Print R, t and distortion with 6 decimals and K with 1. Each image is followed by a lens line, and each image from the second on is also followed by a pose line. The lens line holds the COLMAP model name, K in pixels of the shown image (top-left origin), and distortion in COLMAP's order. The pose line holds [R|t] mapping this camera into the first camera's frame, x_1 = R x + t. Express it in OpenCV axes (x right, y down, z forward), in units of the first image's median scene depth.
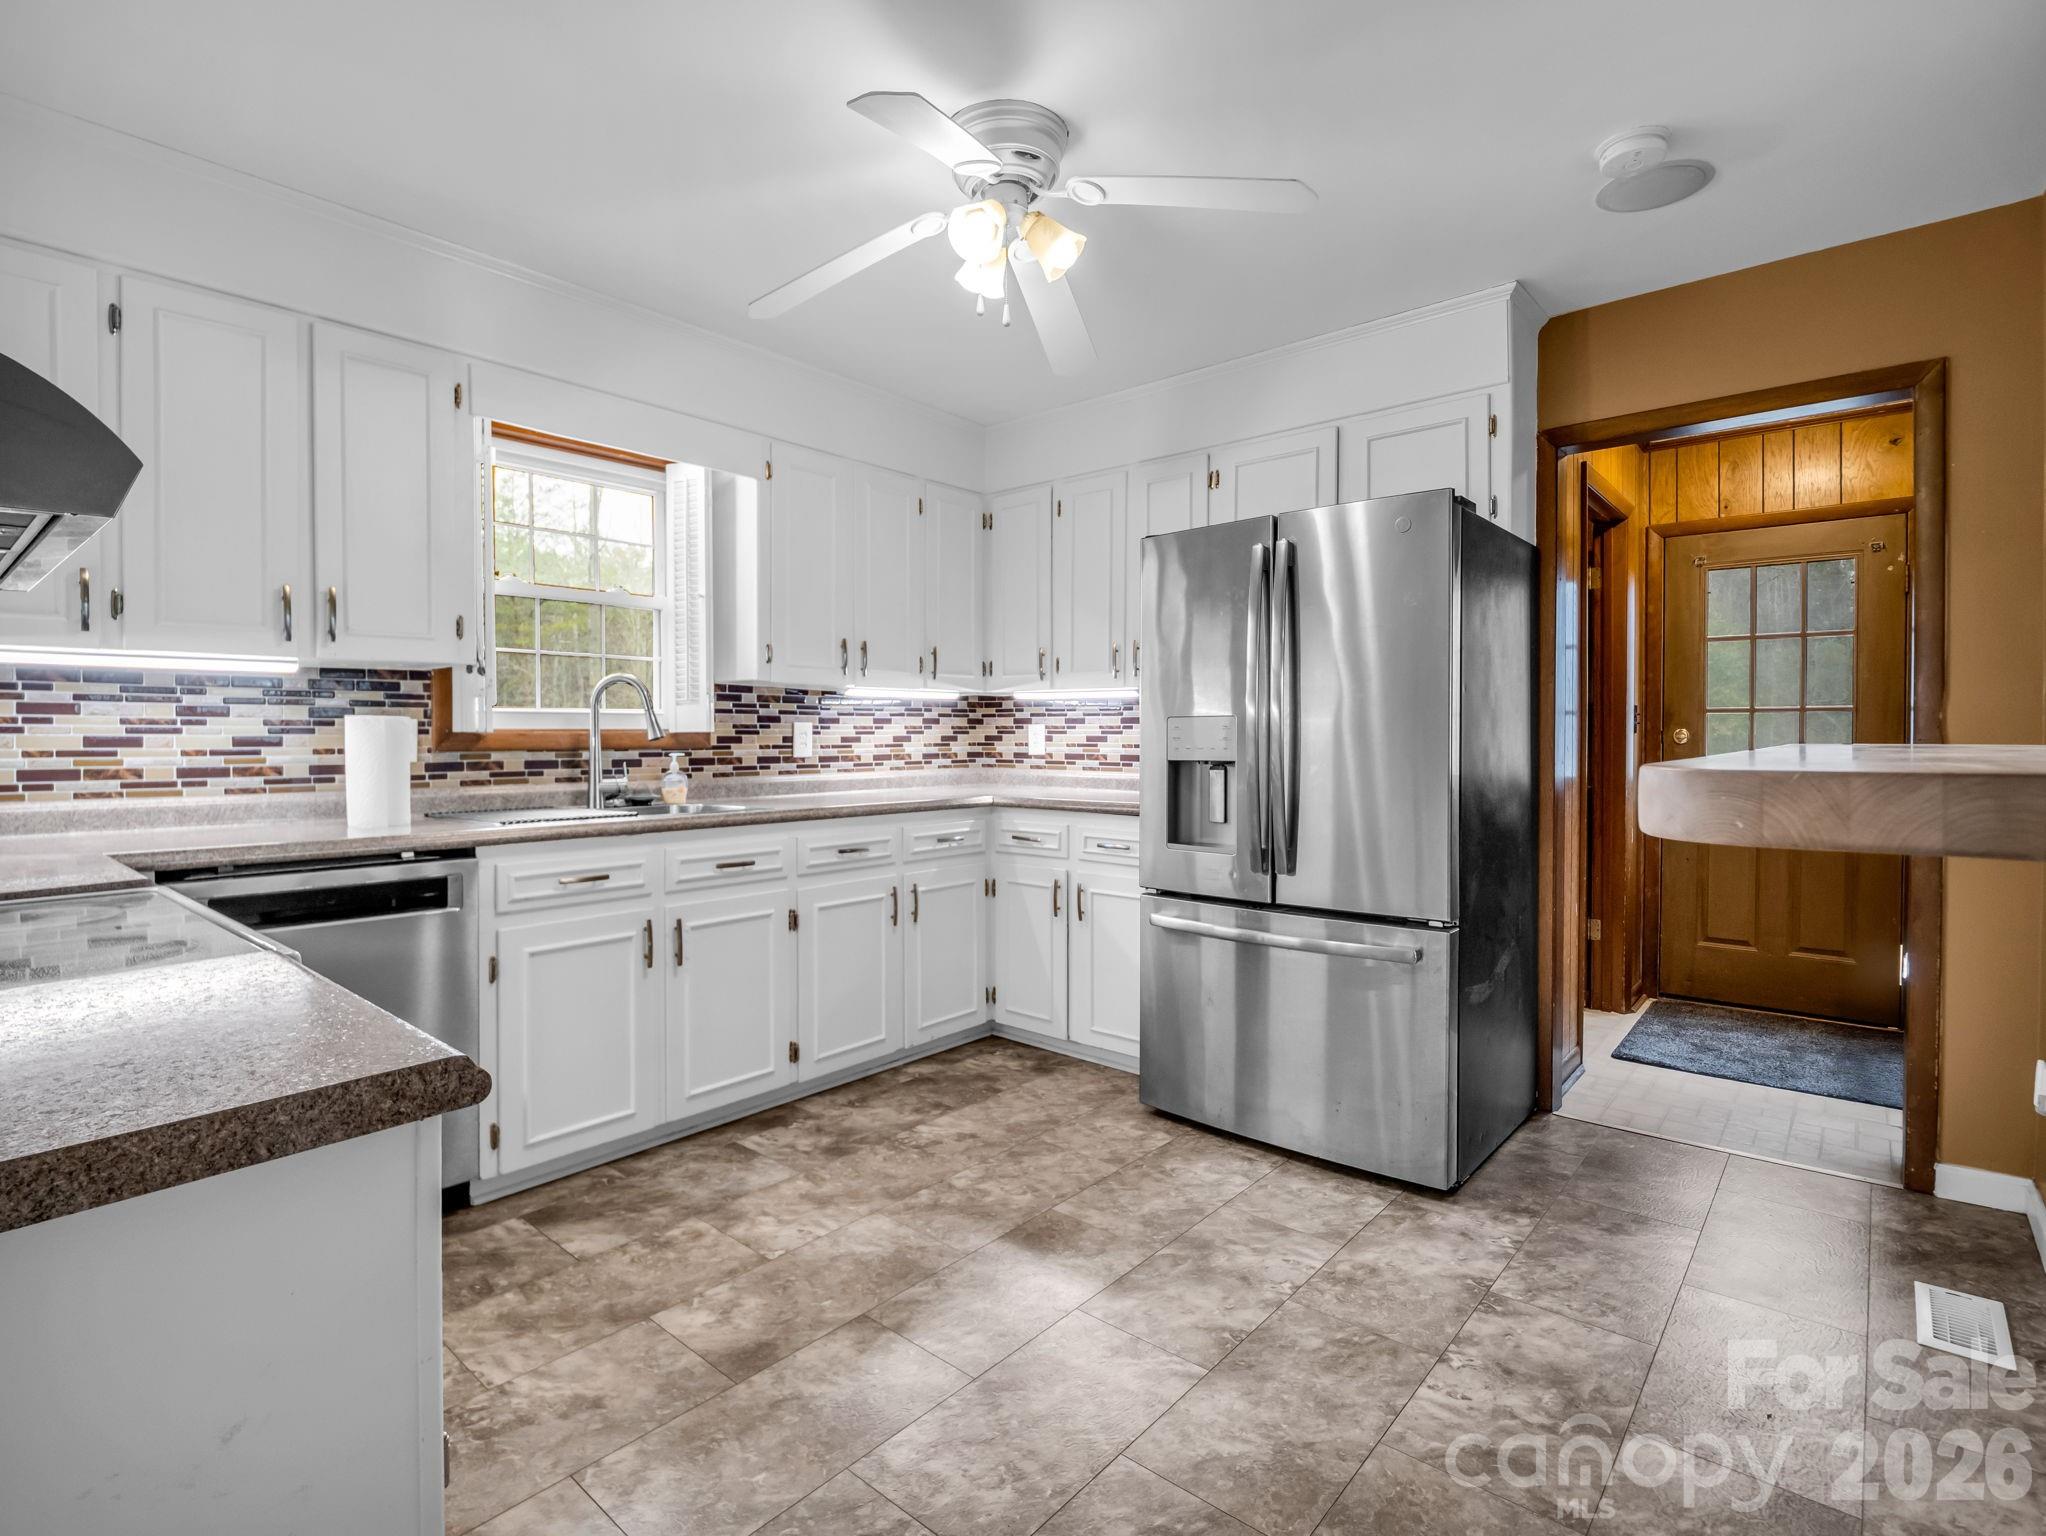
lens RADIAL K [[1005.2, 0, 1012.6], [0, 1005.2, 755.5], [0, 0, 1]] dist [-0.016170, 0.000118]
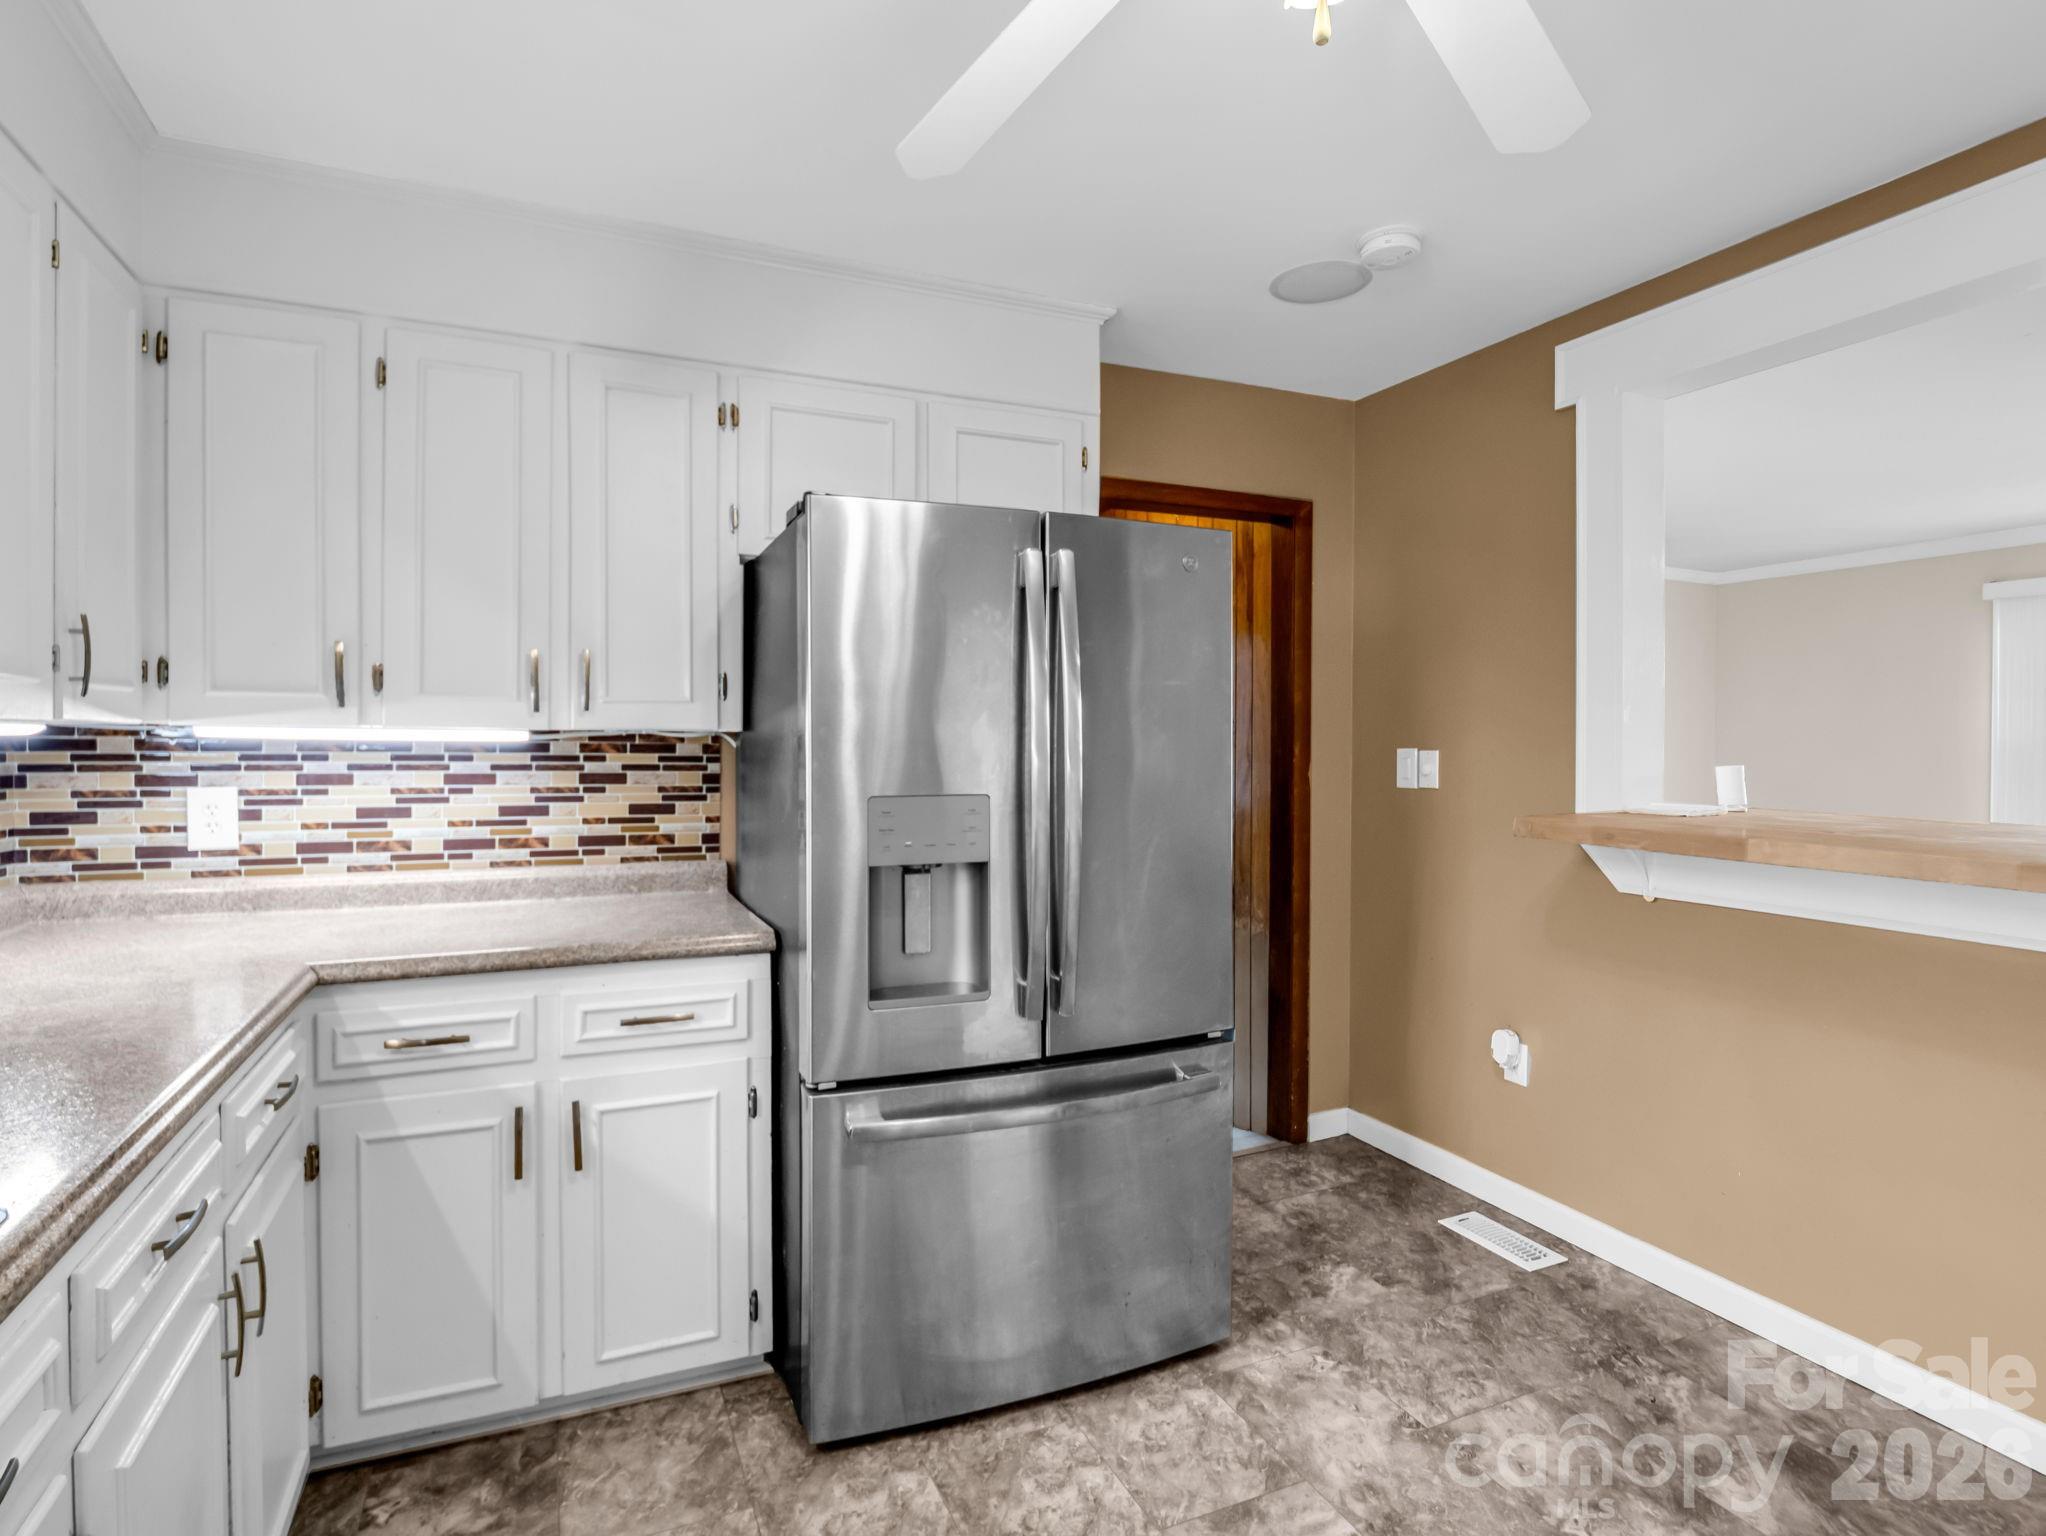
lens RADIAL K [[1005.2, 0, 1012.6], [0, 1005.2, 755.5], [0, 0, 1]] dist [-0.016170, 0.000118]
pose [[0.445743, -0.012225, 0.895078, -0.302955], [0.012535, 0.999894, 0.007415, -0.057680], [-0.895073, 0.007915, 0.445848, 0.551835]]
